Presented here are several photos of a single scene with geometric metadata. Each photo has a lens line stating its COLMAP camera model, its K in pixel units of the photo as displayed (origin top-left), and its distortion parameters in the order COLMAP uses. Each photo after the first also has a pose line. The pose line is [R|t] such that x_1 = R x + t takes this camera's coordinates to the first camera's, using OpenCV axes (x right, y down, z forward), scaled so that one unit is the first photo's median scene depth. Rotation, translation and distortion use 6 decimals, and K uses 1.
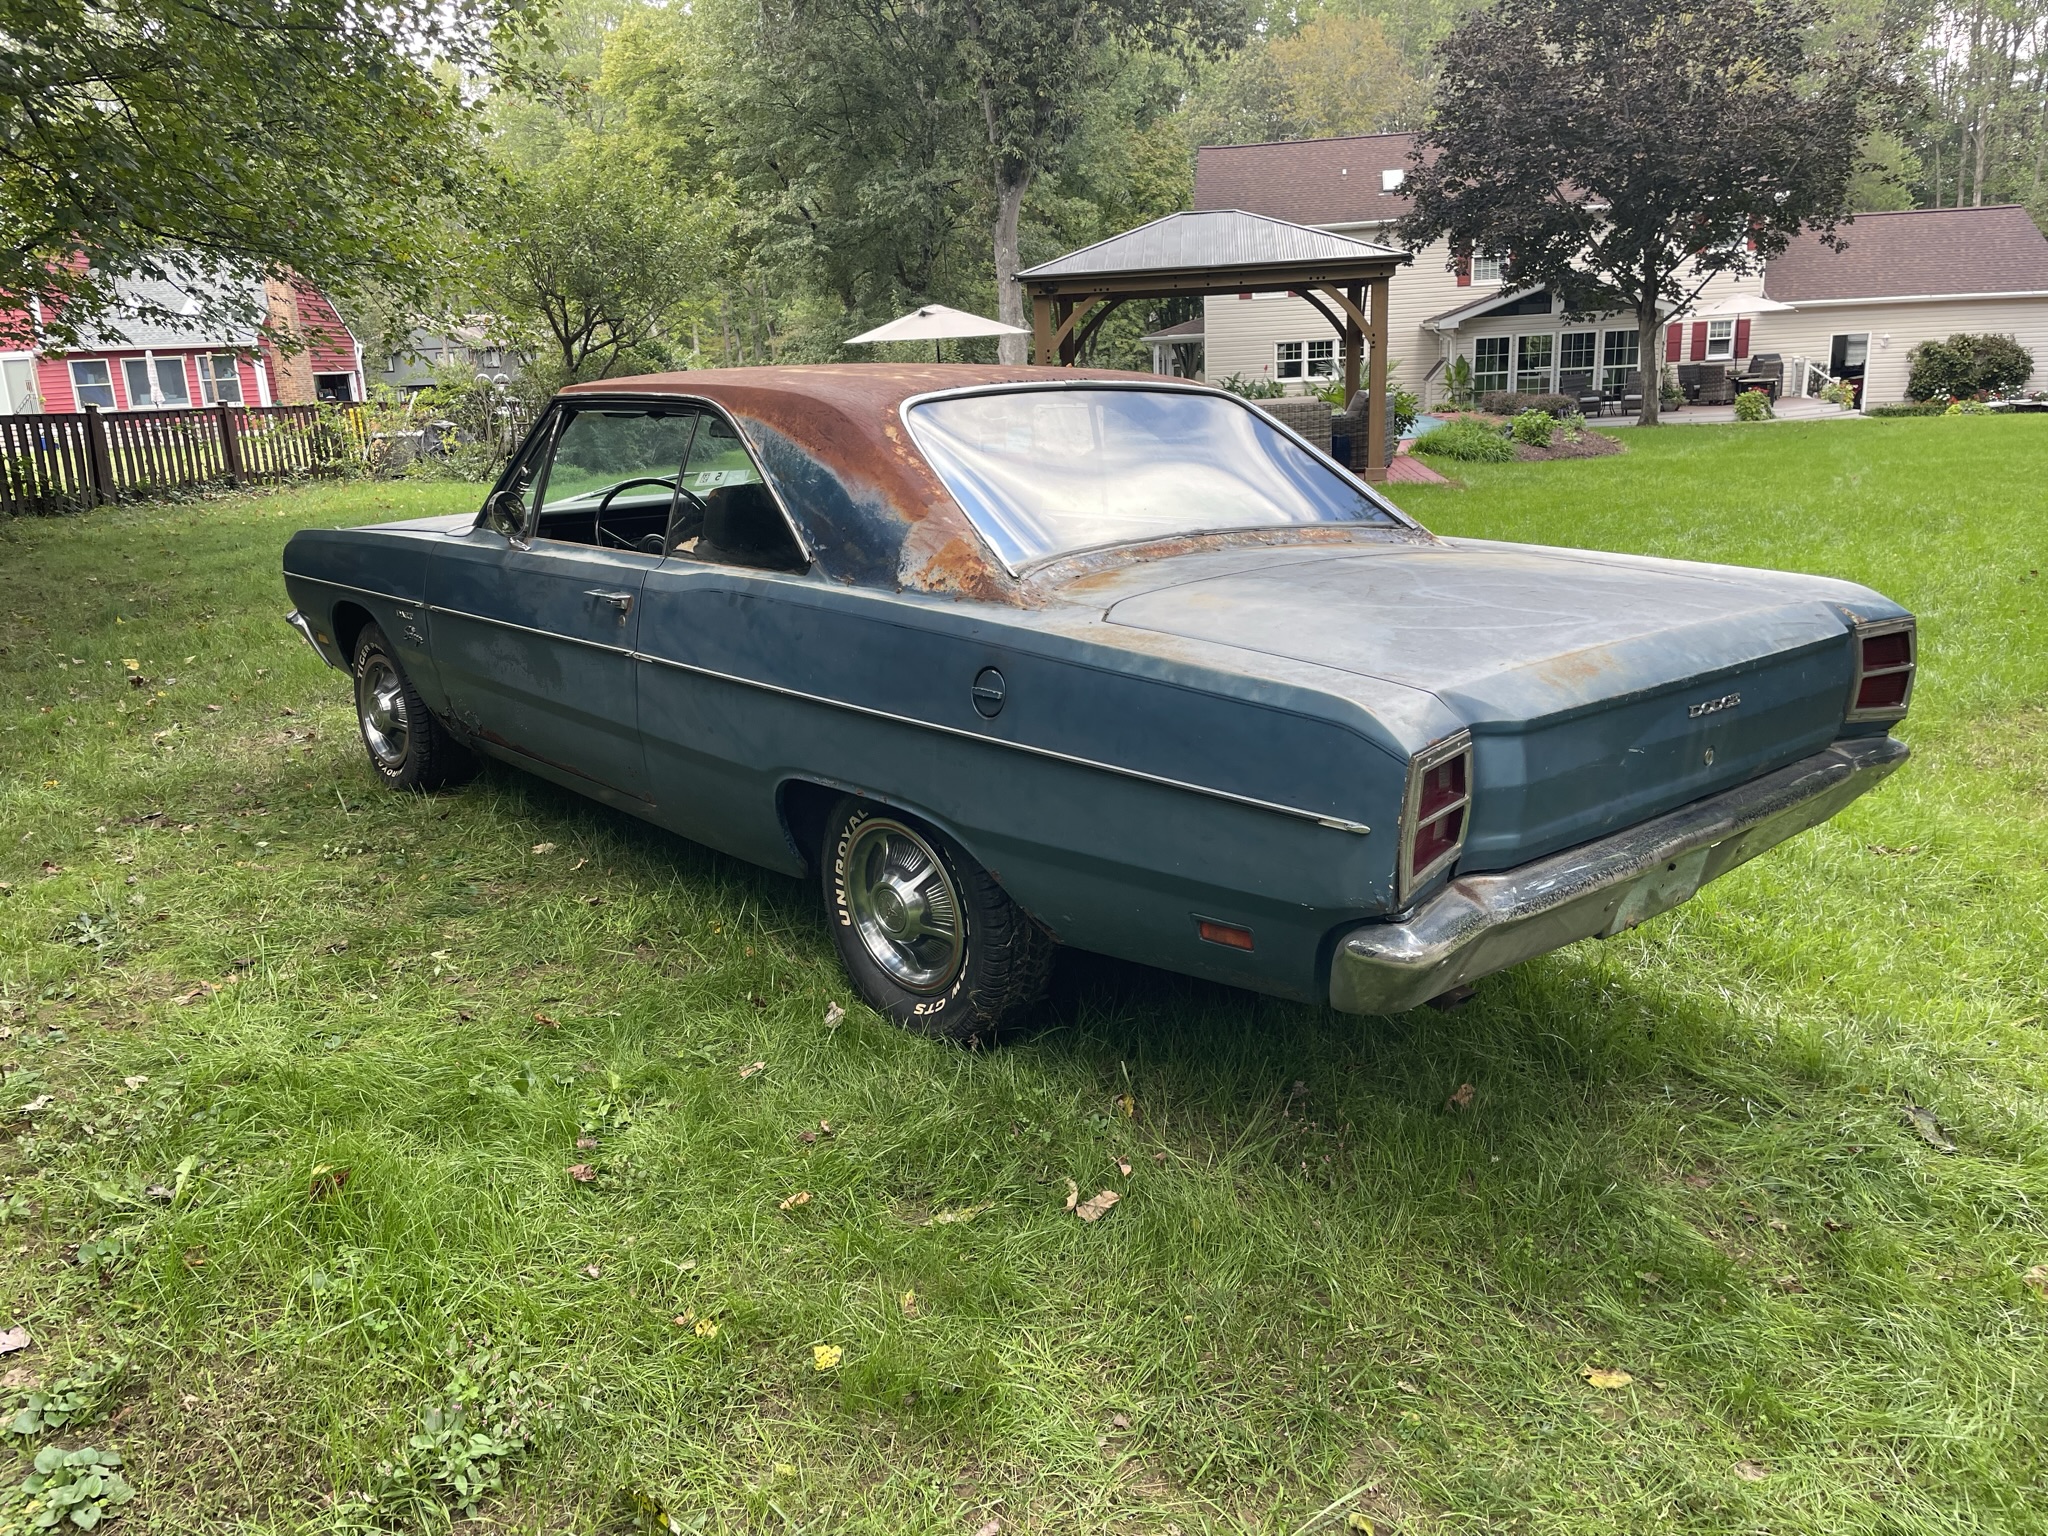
lens RADIAL K [[1533.7, 0, 1037.2], [0, 1533.7, 795.5], [0, 0, 1]] dist [0.081519, -0.109427]
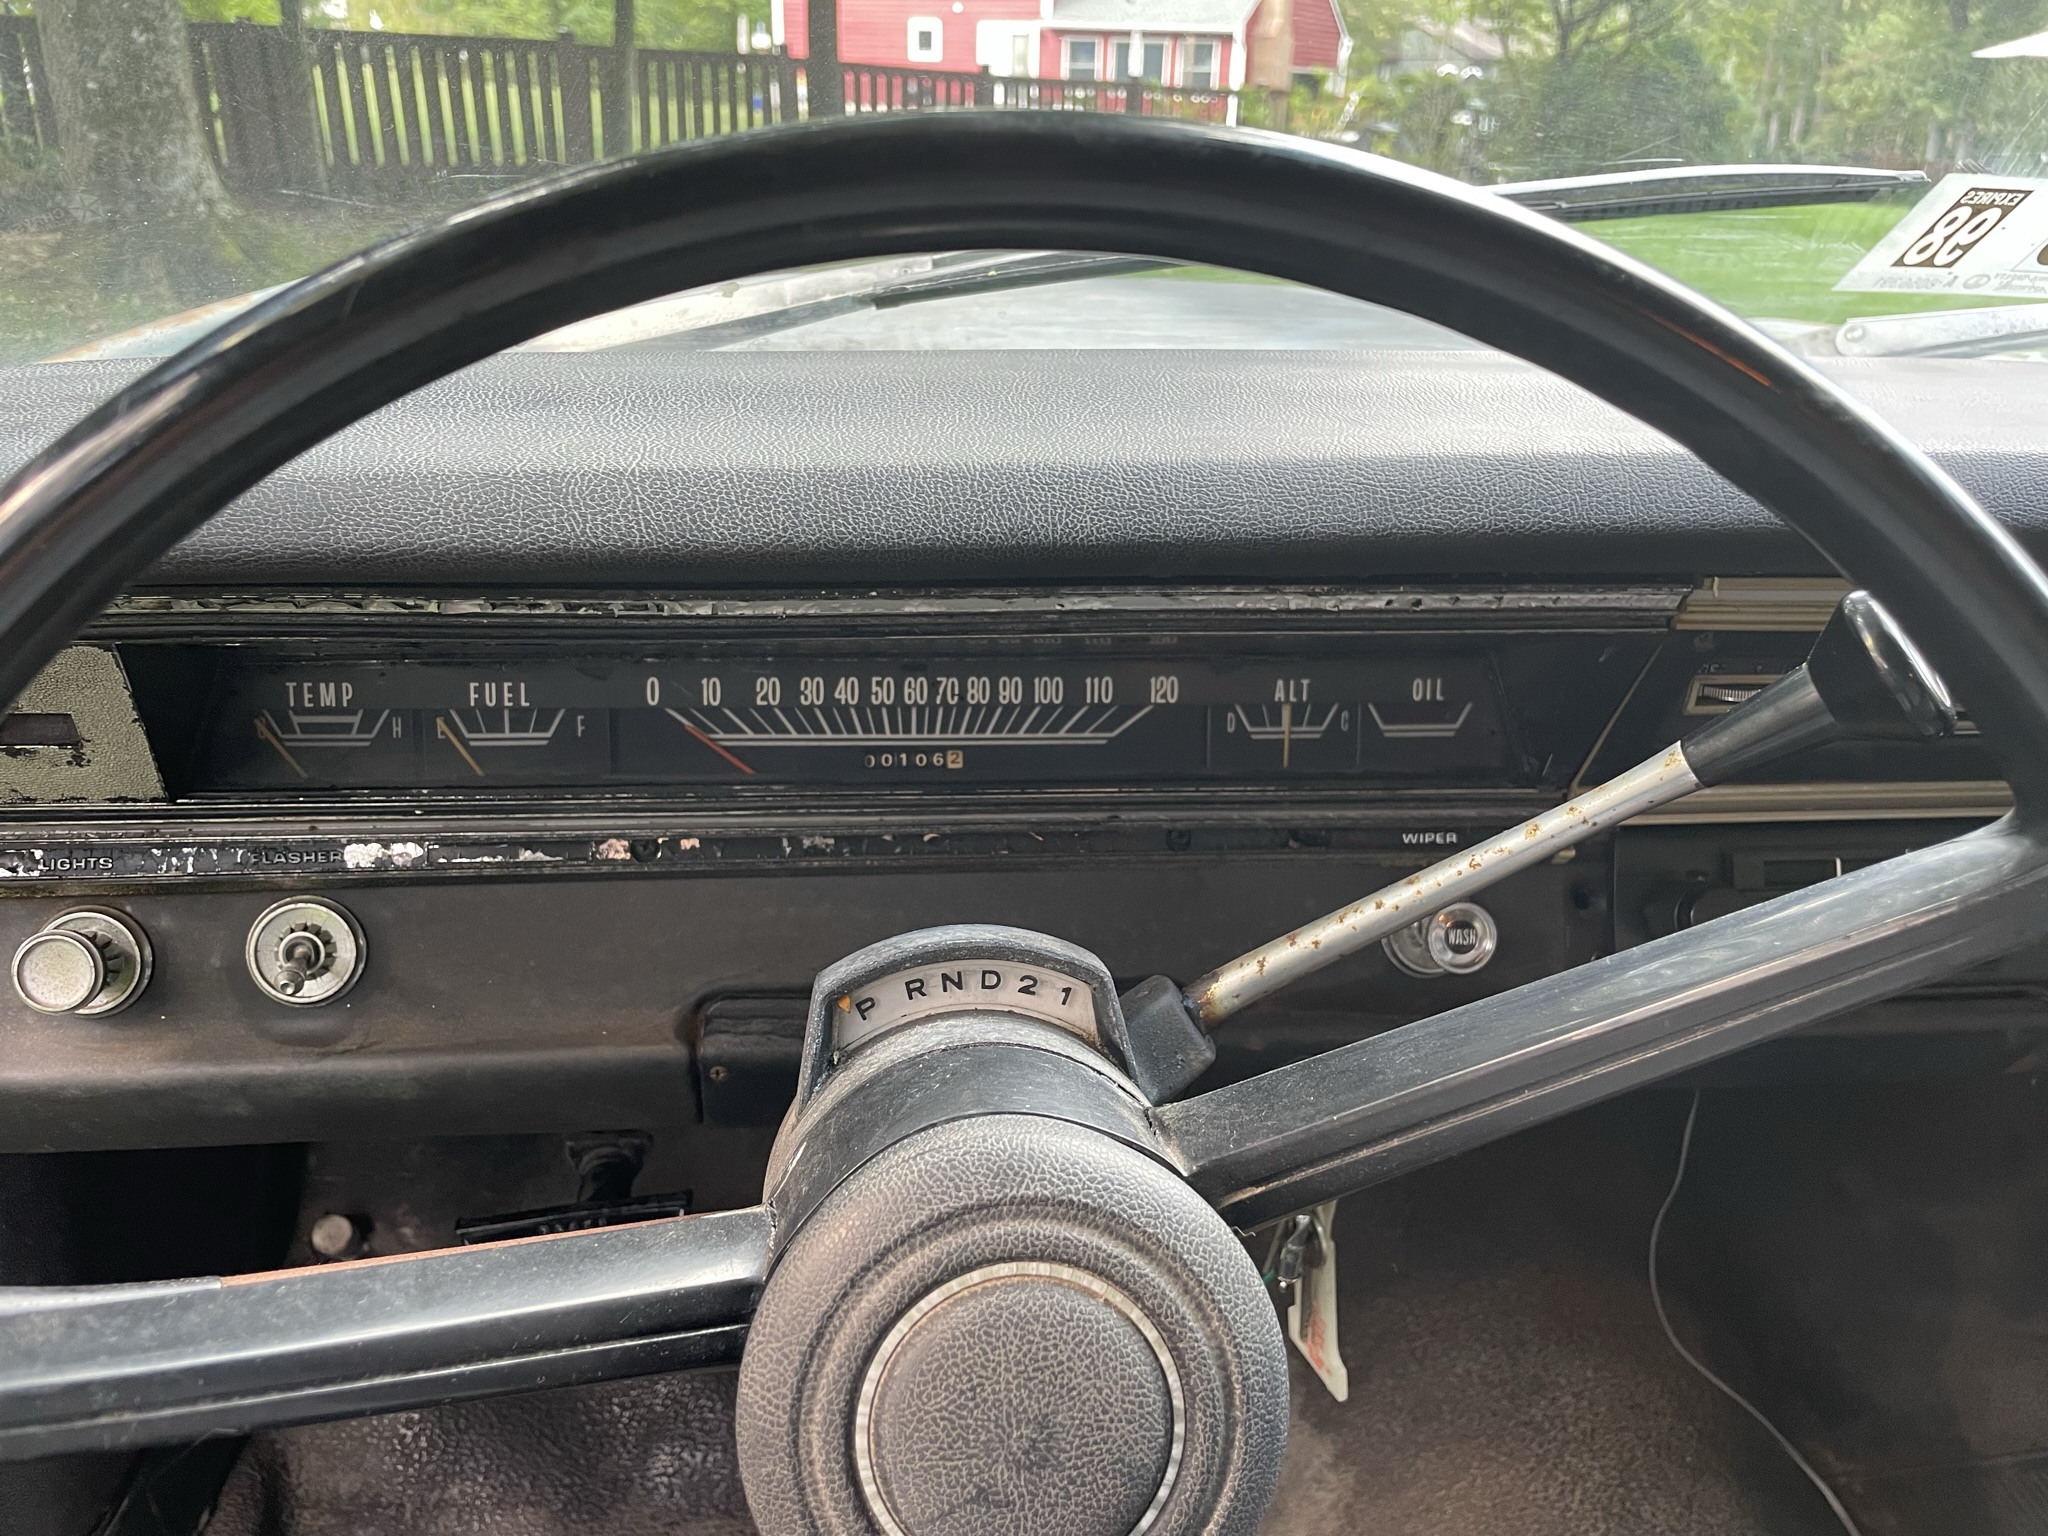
lens RADIAL K [[1534.1, 0, 1019.4], [0, 1534.1, 755.5], [0, 0, 1]] dist [0.094989, -0.122278]
pose [[0.824756, 0.283779, -0.489129, -0.036298], [-0.216484, 0.957520, 0.190498, -0.028858], [0.522410, -0.051226, 0.851154, 0.140672]]
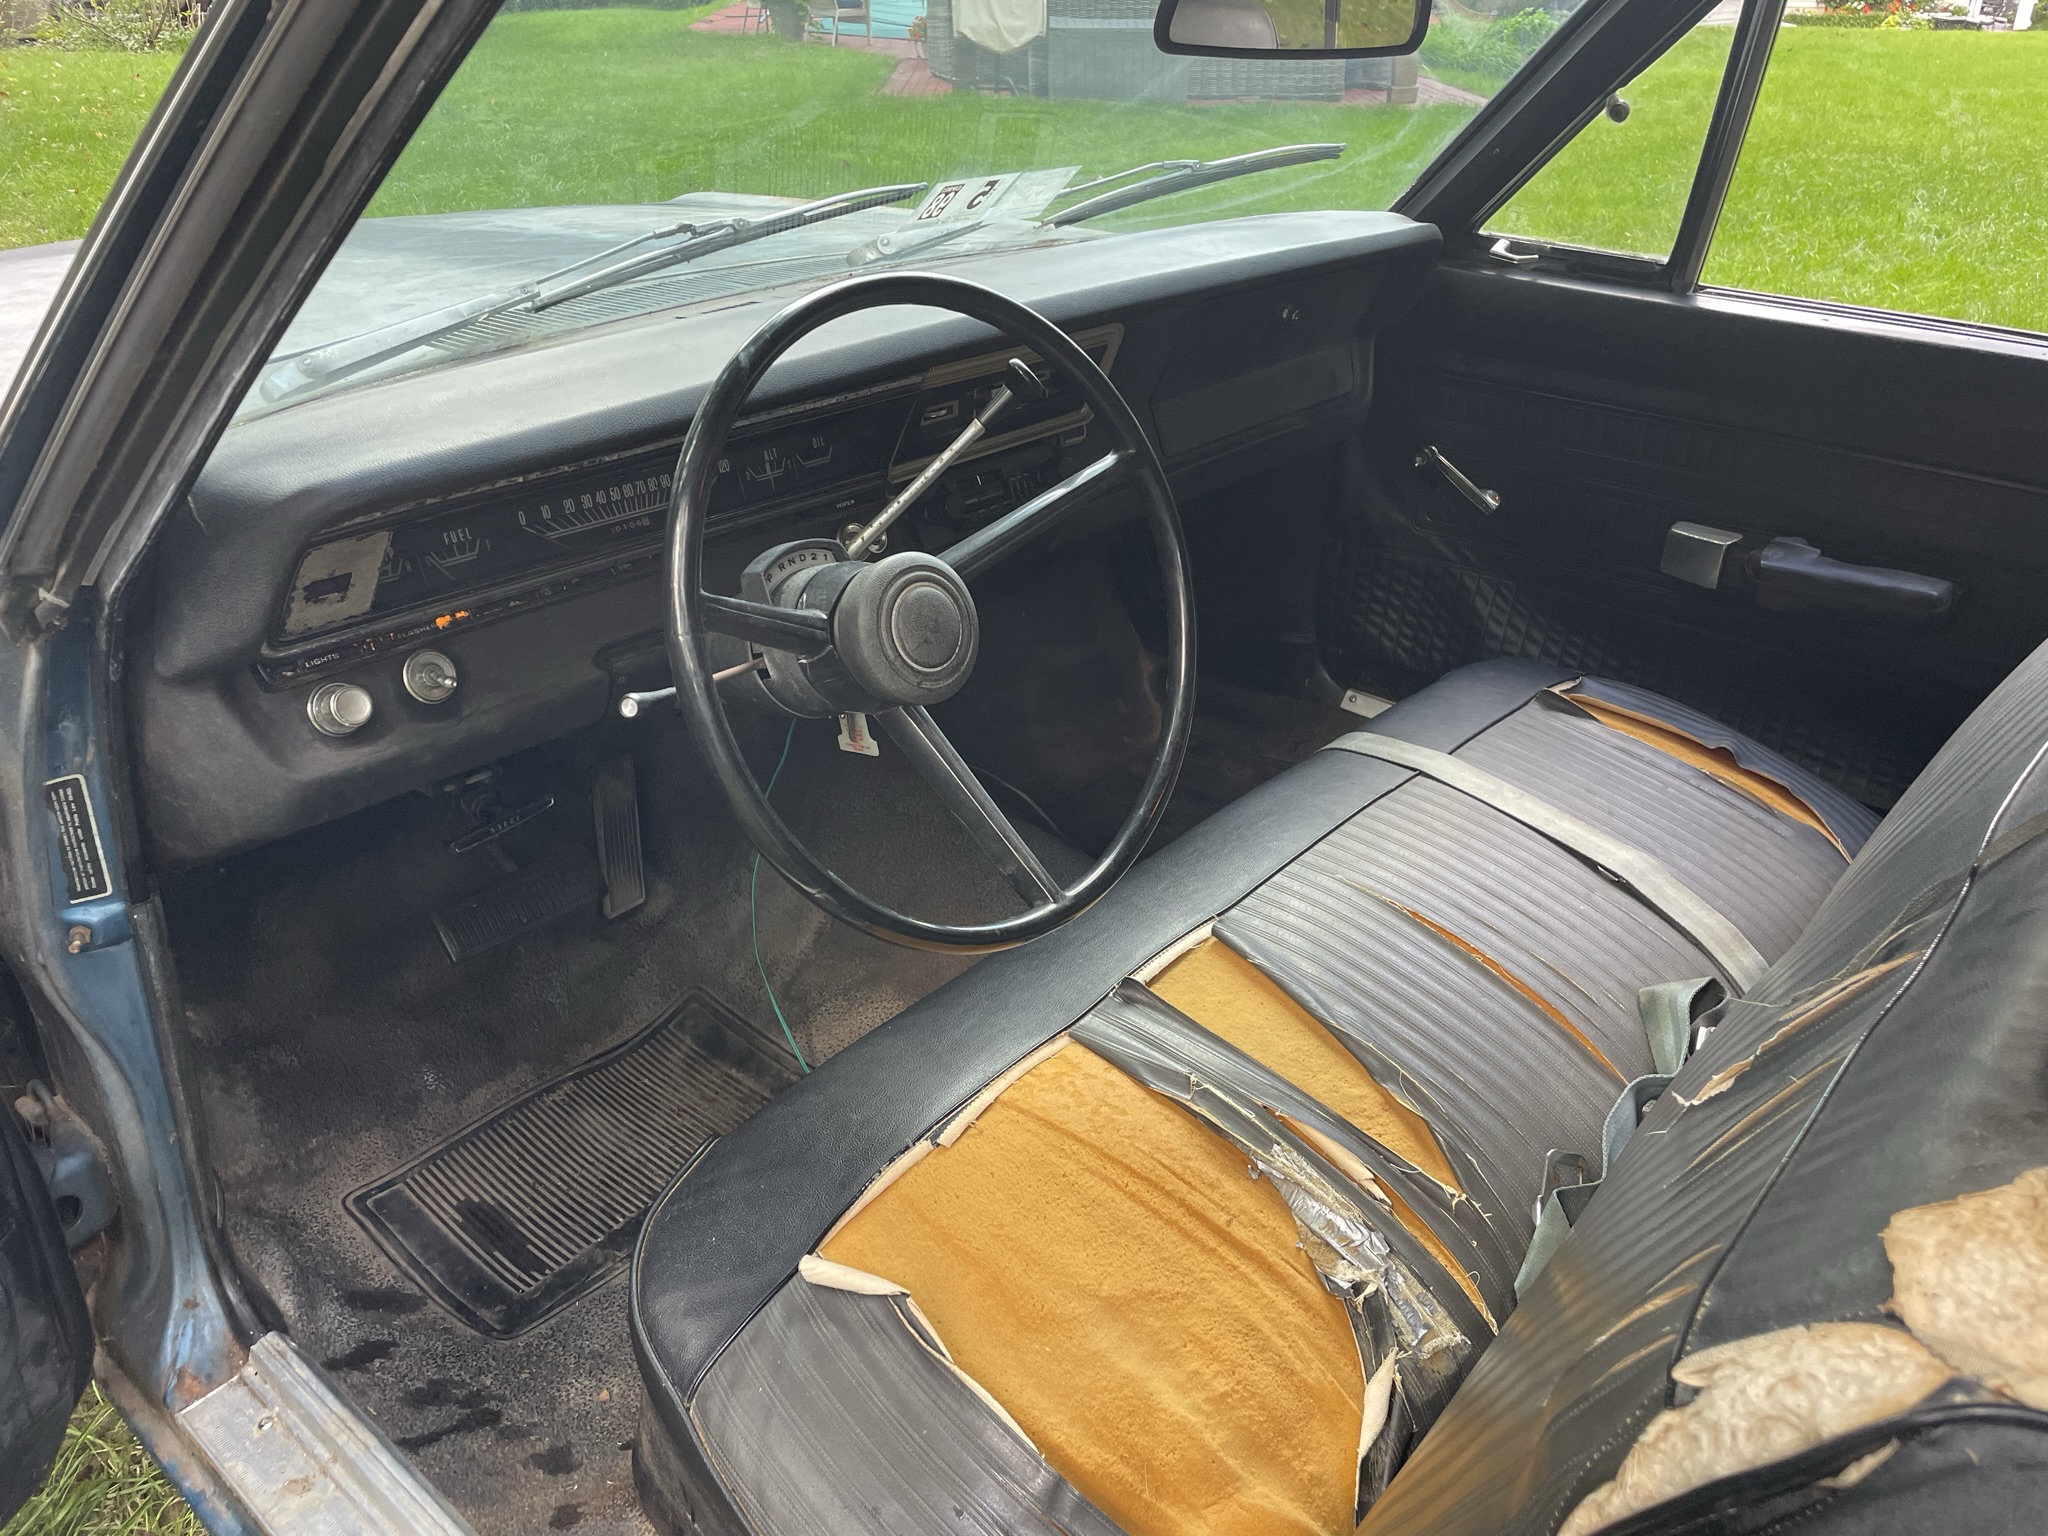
lens RADIAL K [[1533.1, 0, 1028.1], [0, 1533.1, 787.4], [0, 0, 1]] dist [0.085994, -0.106266]
pose [[0.991003, -0.015605, 0.132925, -0.041418], [-0.015282, 0.973490, 0.228218, -0.027689], [-0.132962, -0.228196, 0.964494, 0.116451]]
